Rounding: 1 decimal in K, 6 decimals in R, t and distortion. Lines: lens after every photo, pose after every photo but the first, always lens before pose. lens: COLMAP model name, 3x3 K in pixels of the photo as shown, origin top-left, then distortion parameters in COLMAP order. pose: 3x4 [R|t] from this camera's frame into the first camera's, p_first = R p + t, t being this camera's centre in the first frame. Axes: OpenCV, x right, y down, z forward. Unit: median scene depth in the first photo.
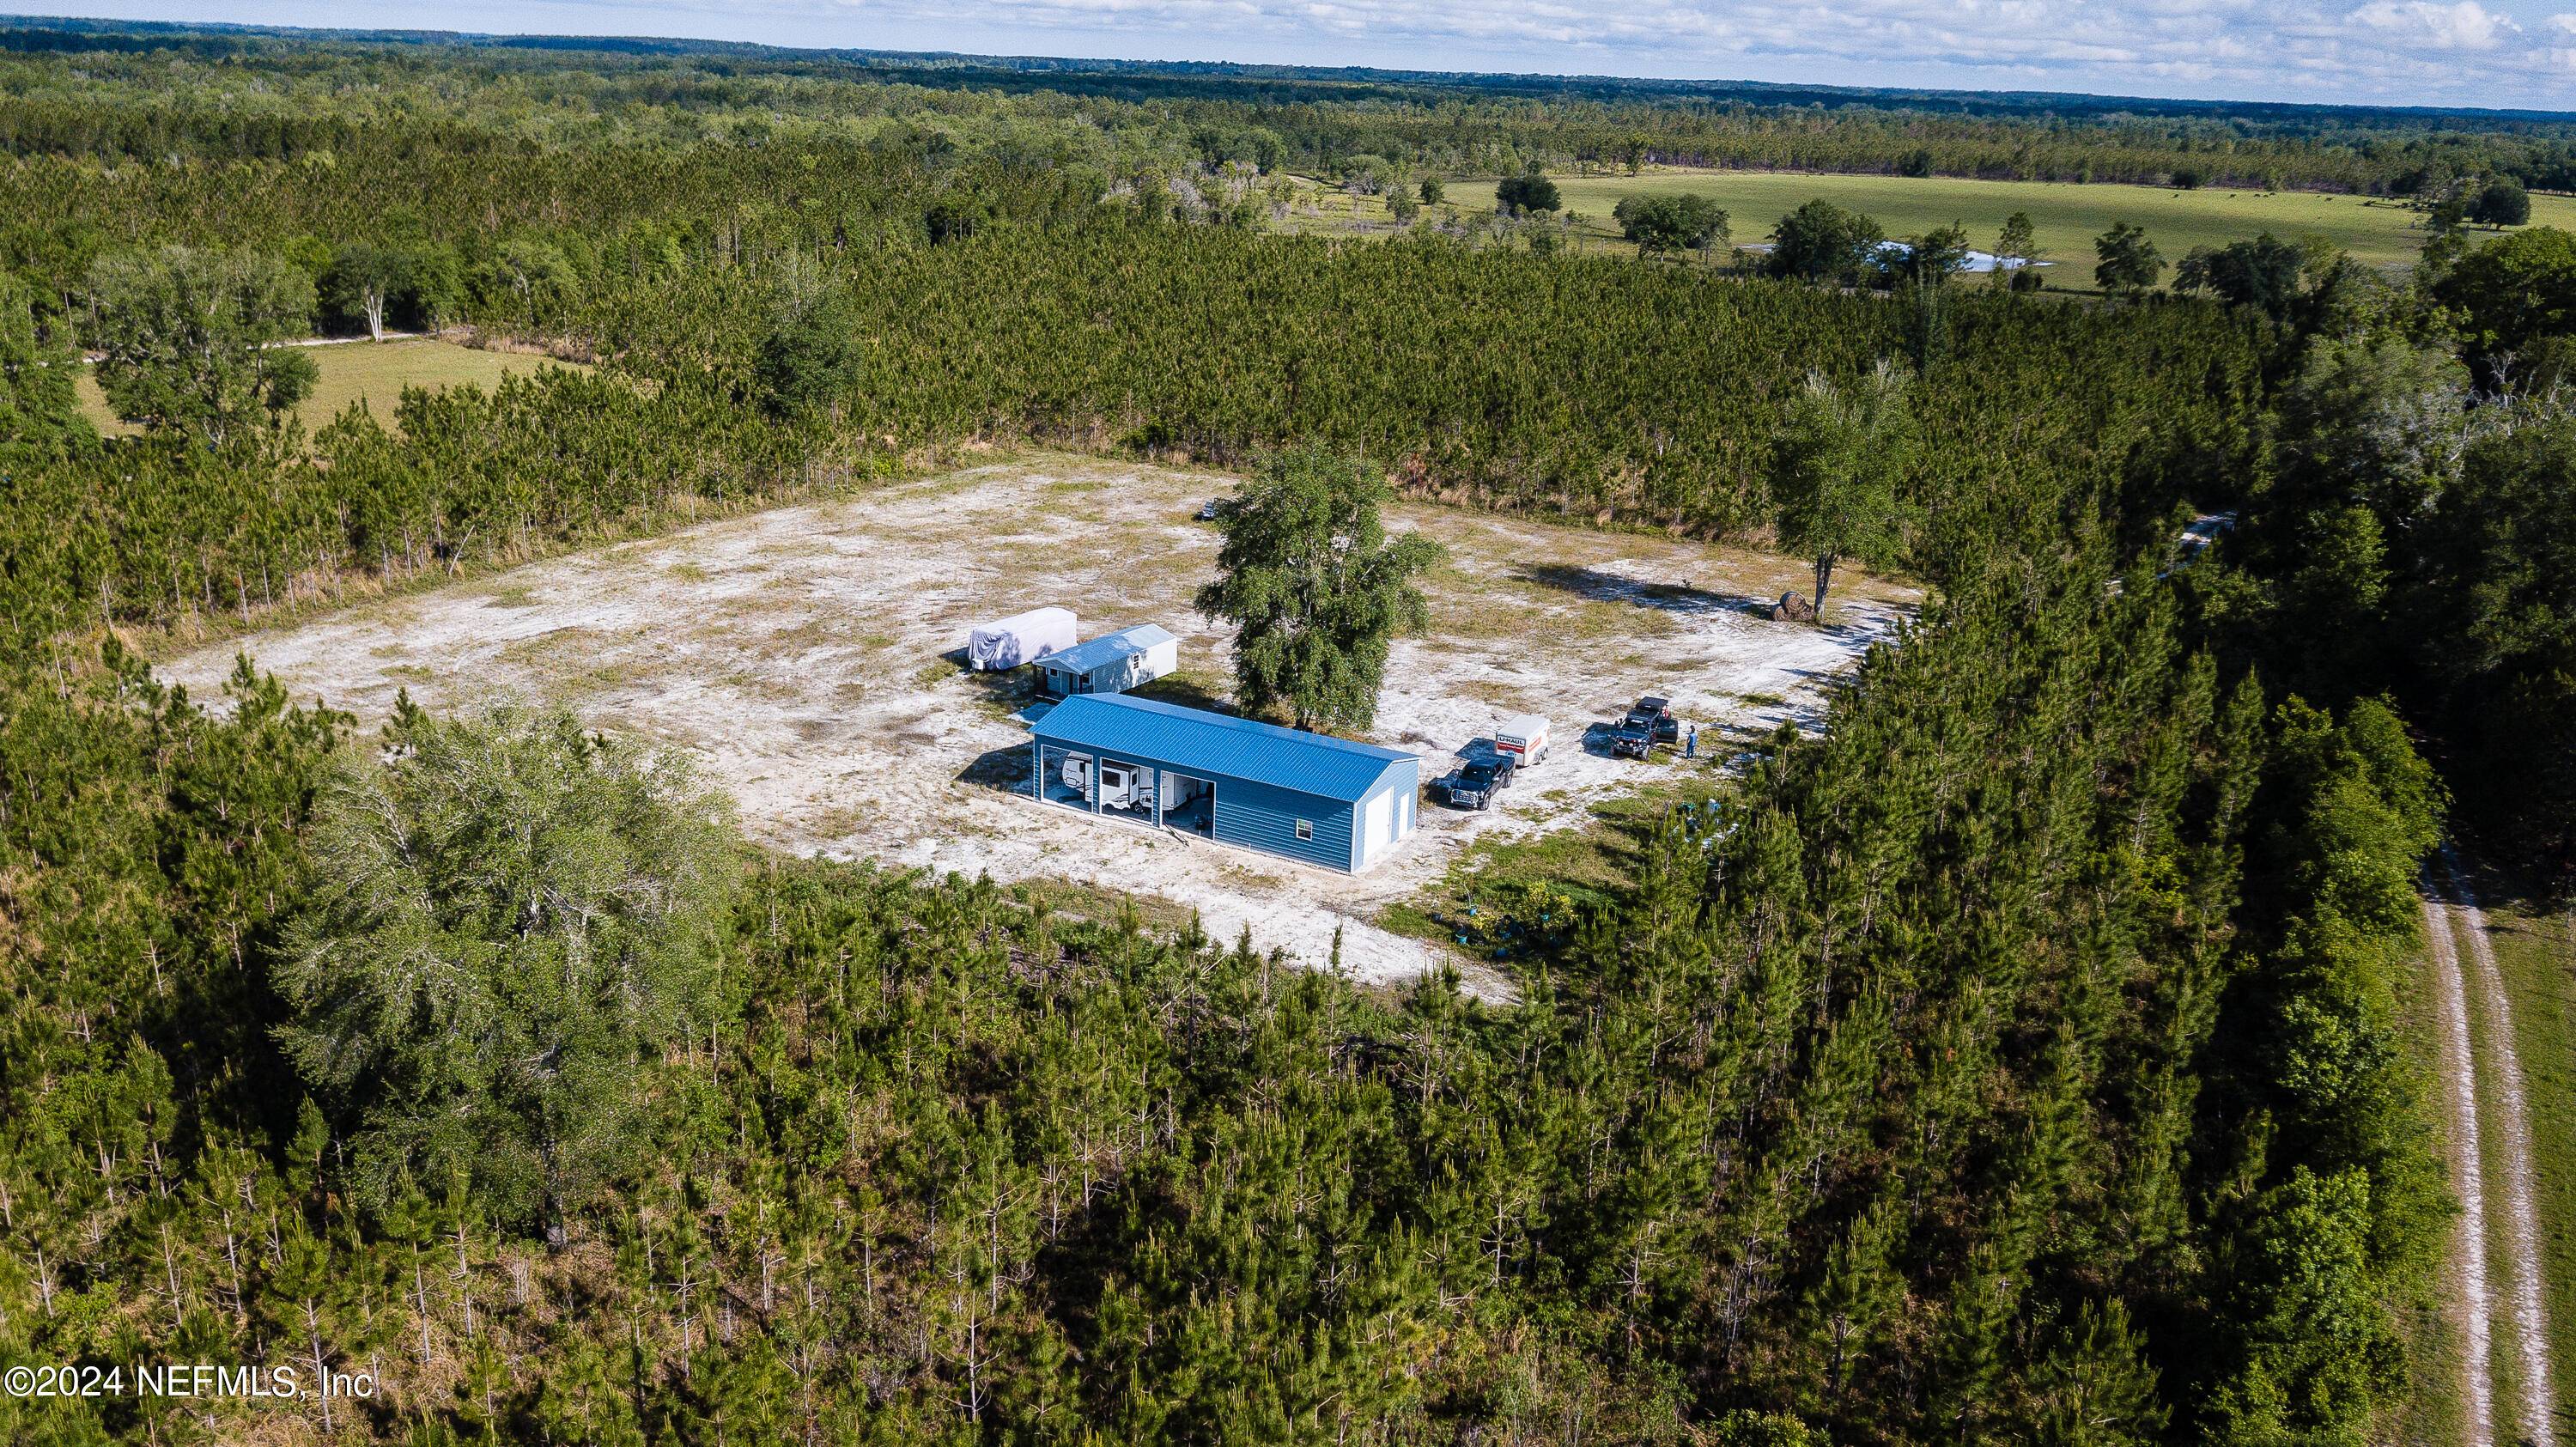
lens RADIAL K [[1940.8, 0, 1288.0], [0, 1940.8, 723.5], [0, 0, 1]] dist [0.008672, -0.008856]
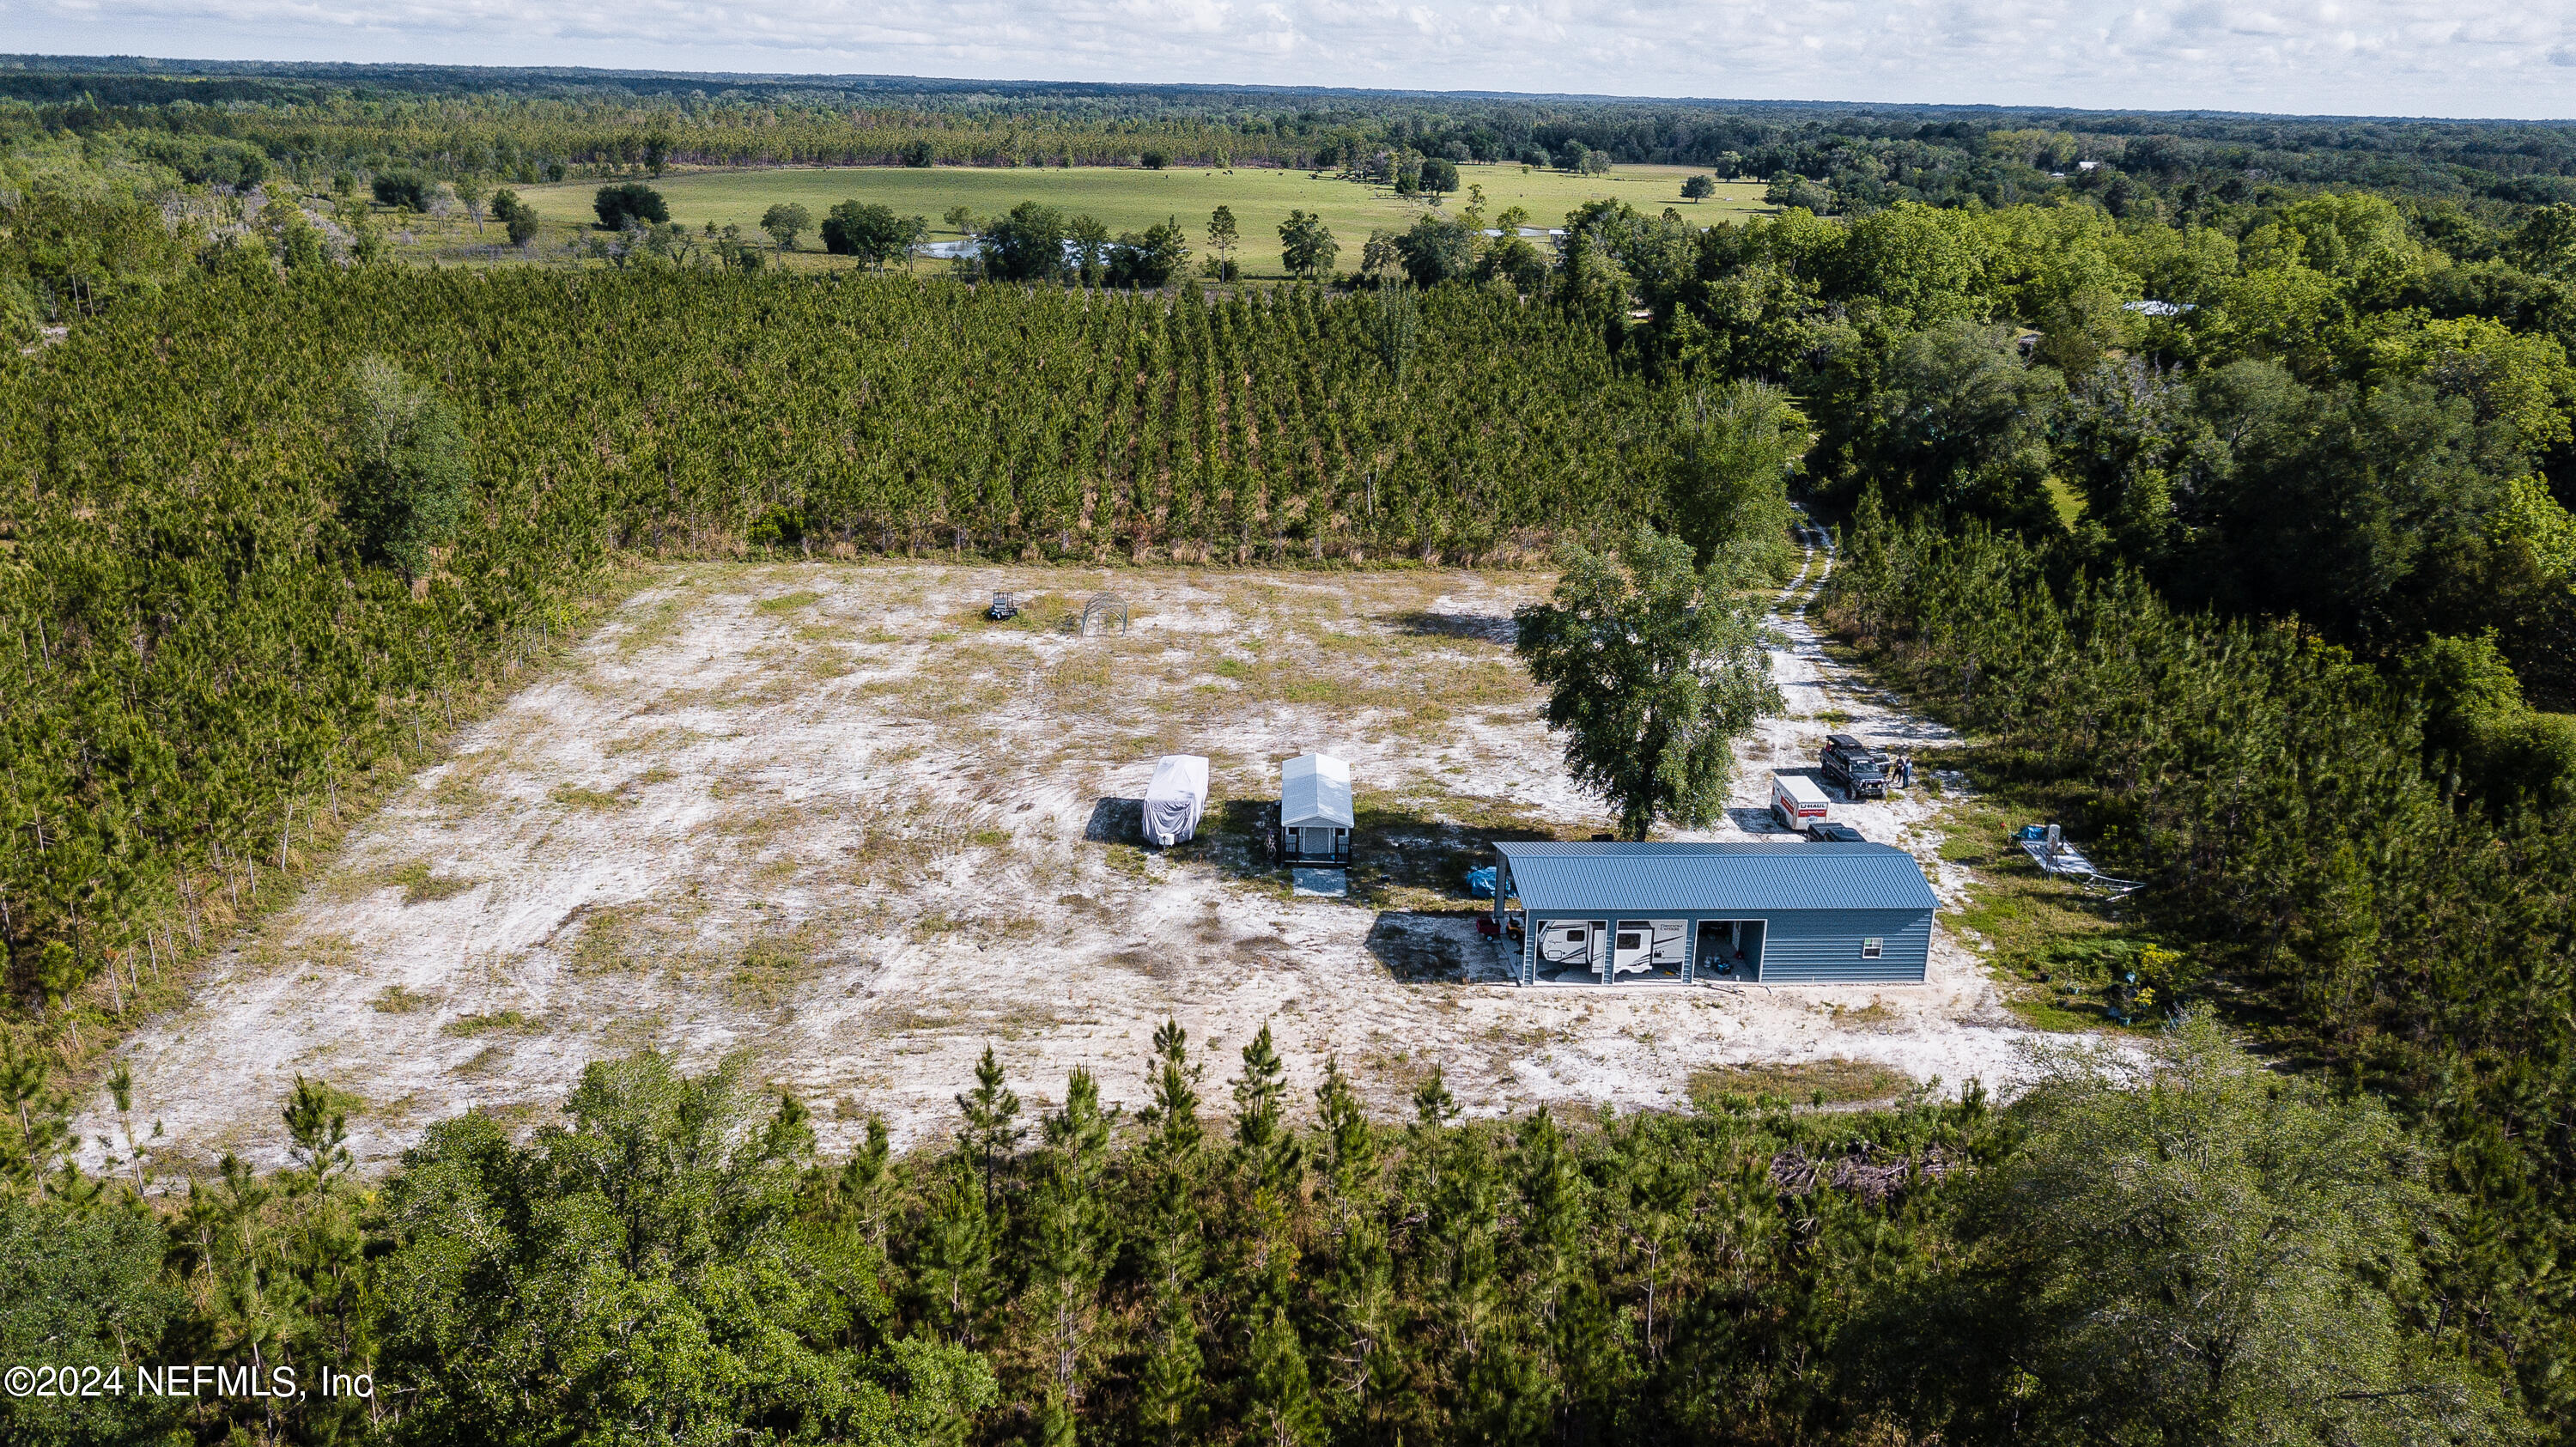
lens RADIAL K [[1940.8, 0, 1288.0], [0, 1940.8, 723.5], [0, 0, 1]] dist [0.008672, -0.008856]
pose [[0.861877, -0.174660, 0.476091, -0.310610], [0.172149, 0.983837, 0.049288, -0.068923], [-0.477004, 0.039478, 0.878014, 0.144207]]
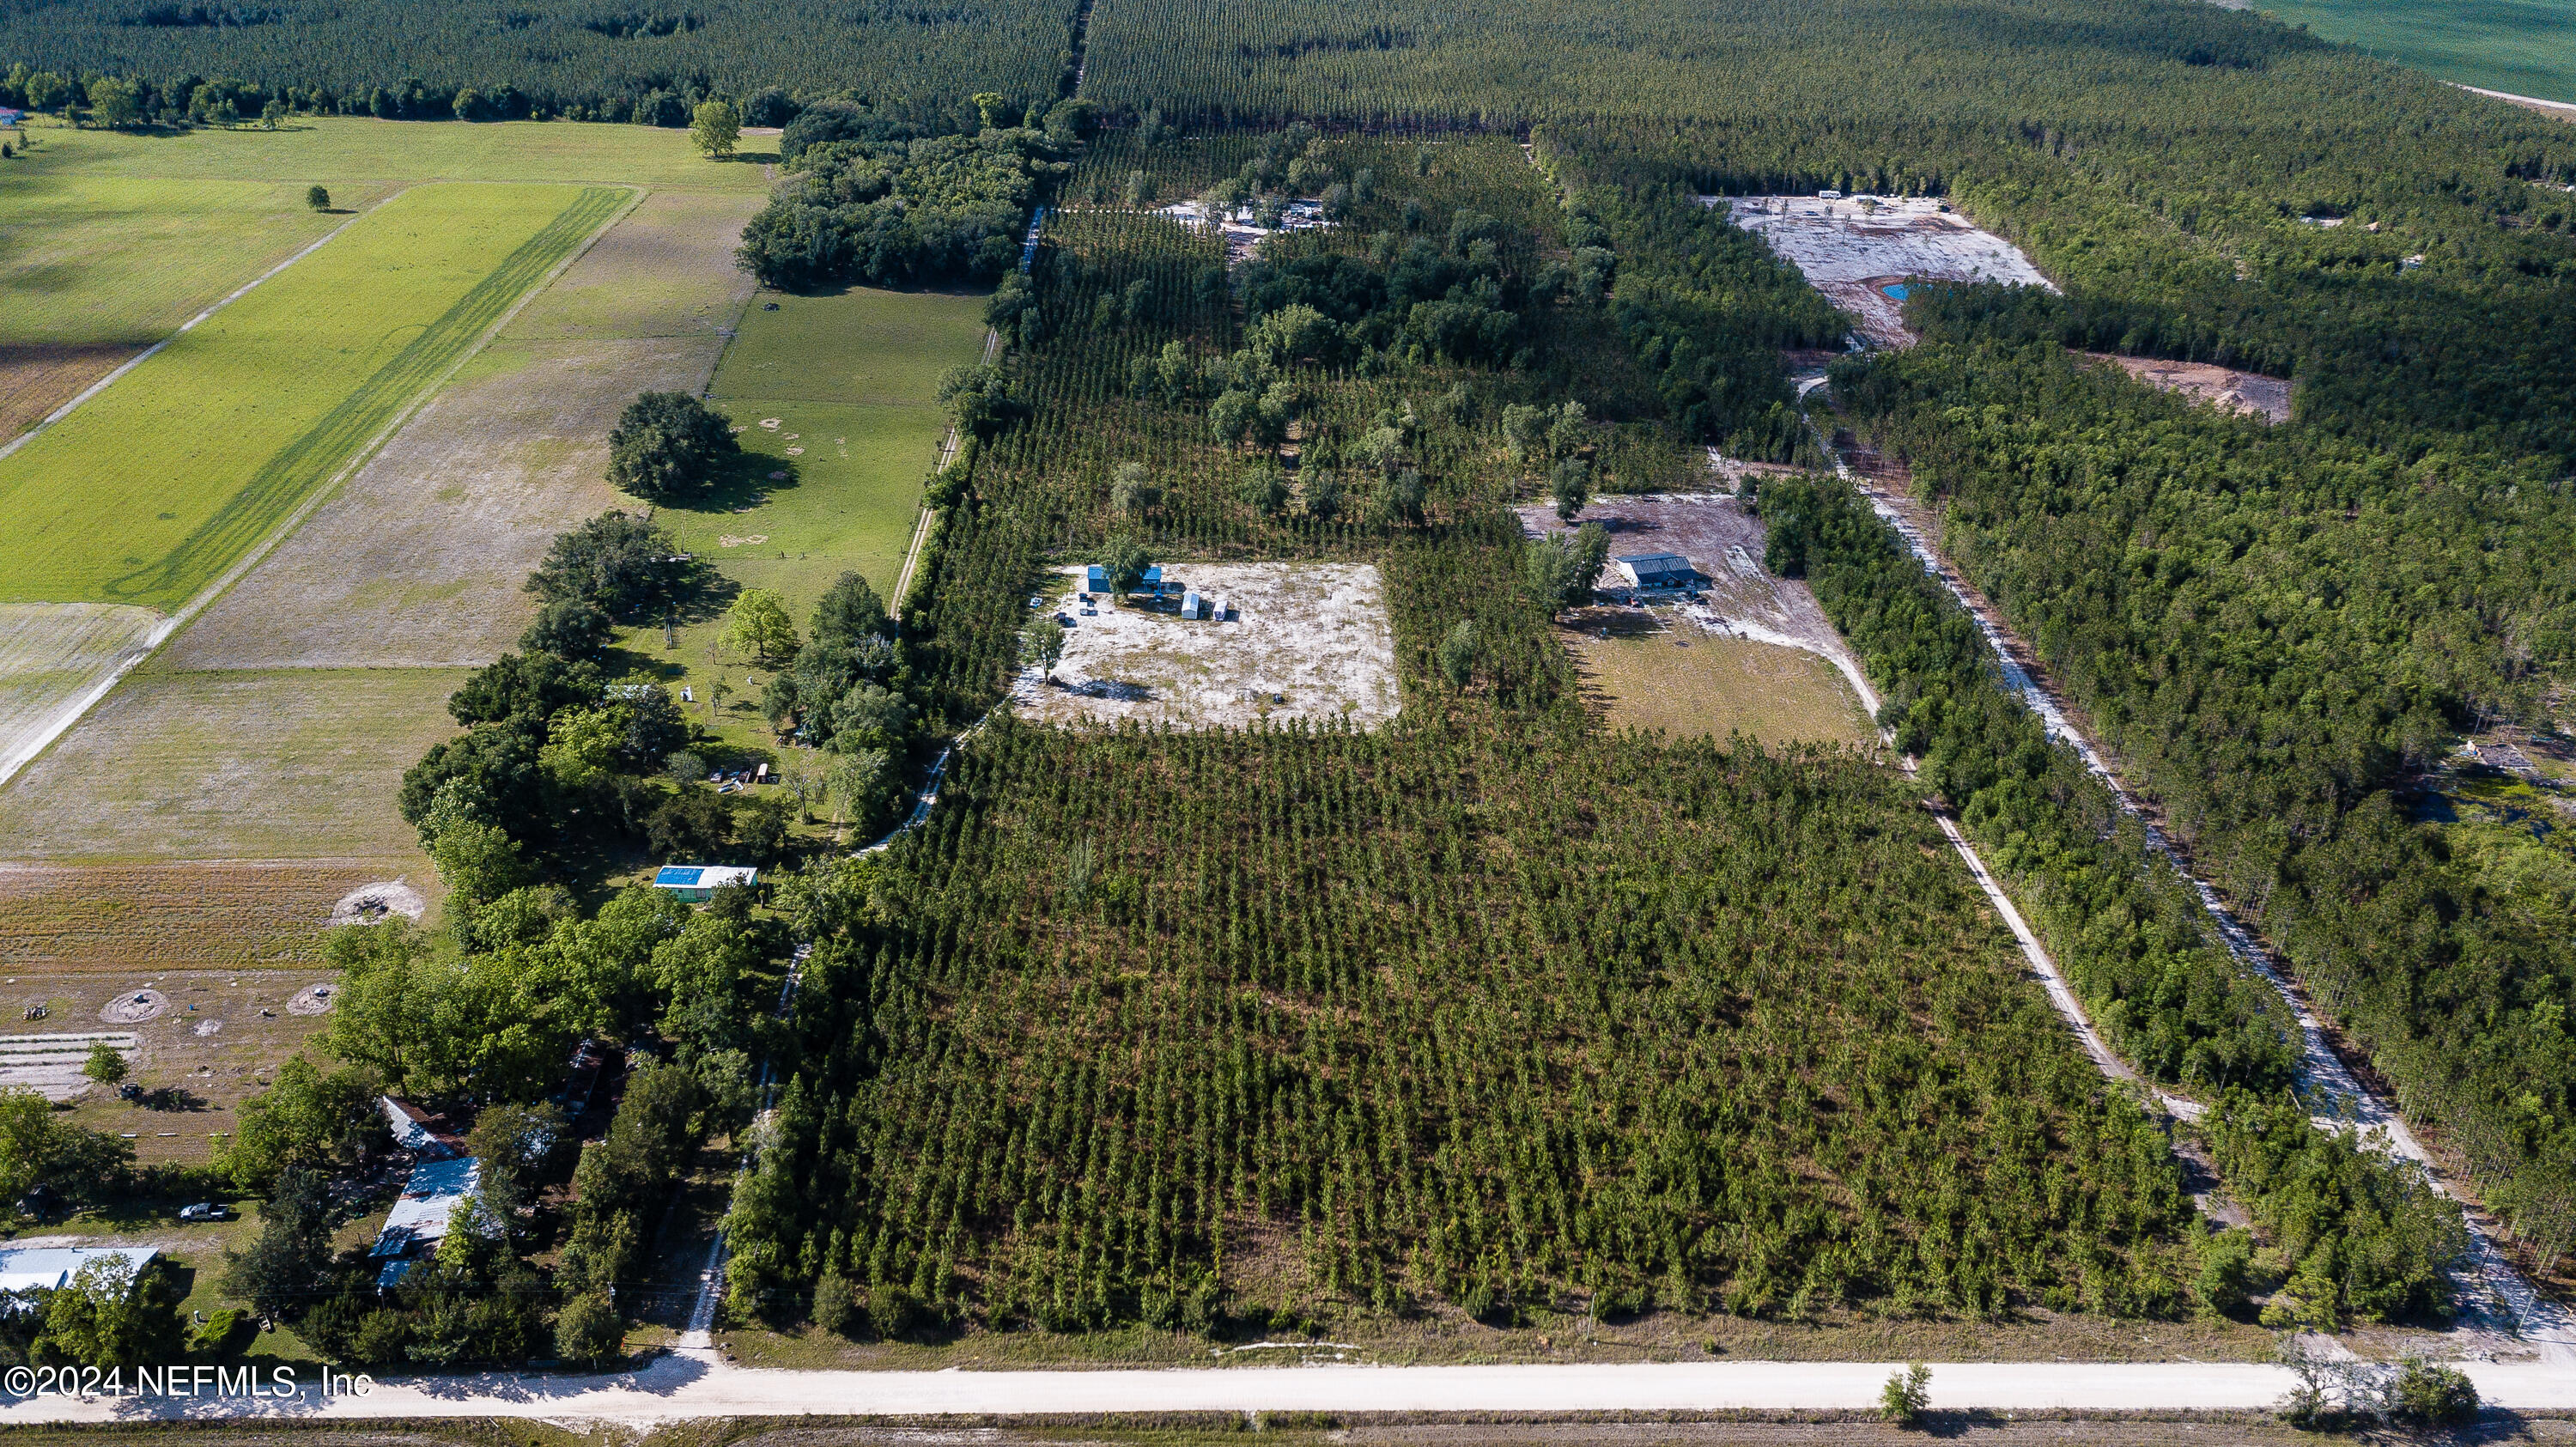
lens RADIAL K [[1940.8, 0, 1288.0], [0, 1940.8, 723.5], [0, 0, 1]] dist [0.008672, -0.008856]
pose [[-0.869852, 0.173689, -0.461725, 1.010230], [-0.215492, 0.708162, 0.672361, -1.614900], [0.443758, 0.684352, -0.578567, 2.203643]]
